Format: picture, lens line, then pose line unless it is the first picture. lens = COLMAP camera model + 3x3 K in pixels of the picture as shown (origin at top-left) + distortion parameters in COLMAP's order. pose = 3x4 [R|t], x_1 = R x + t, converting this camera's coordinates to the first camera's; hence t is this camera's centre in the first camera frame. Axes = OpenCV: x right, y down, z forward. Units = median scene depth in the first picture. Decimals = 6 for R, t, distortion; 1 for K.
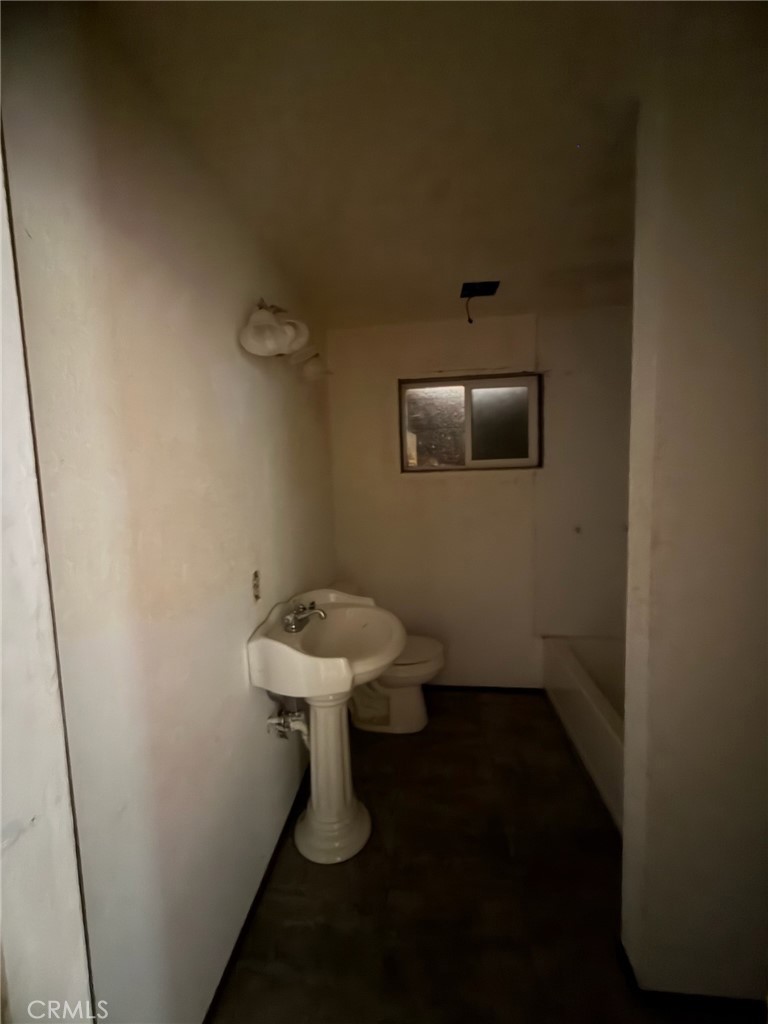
lens RADIAL K [[411.2, 0, 383.6], [0, 411.2, 513.1], [0, 0, 1]] dist [0.001013, 0.001343]
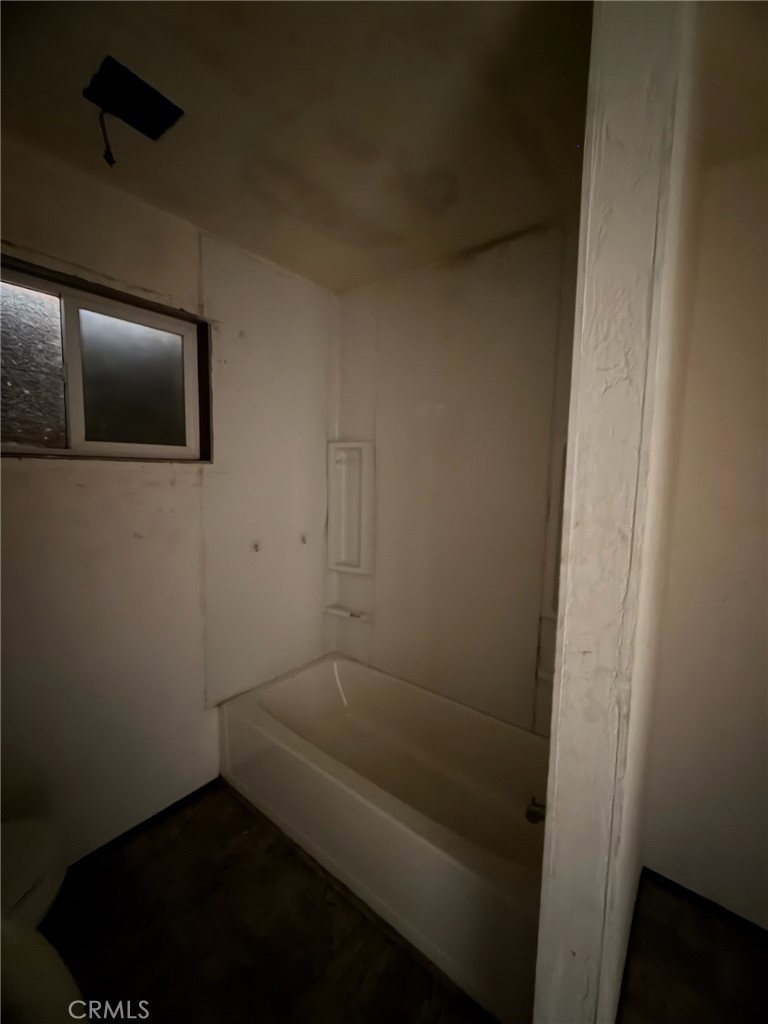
lens RADIAL K [[411.2, 0, 387.9], [0, 411.2, 508.9], [0, 0, 1]] dist [0.001013, 0.001343]
pose [[0.523266, -0.036914, 0.851369, -0.043842], [0.035246, 0.999144, 0.021658, -0.036081], [-0.851440, 0.018674, 0.524119, 0.375747]]
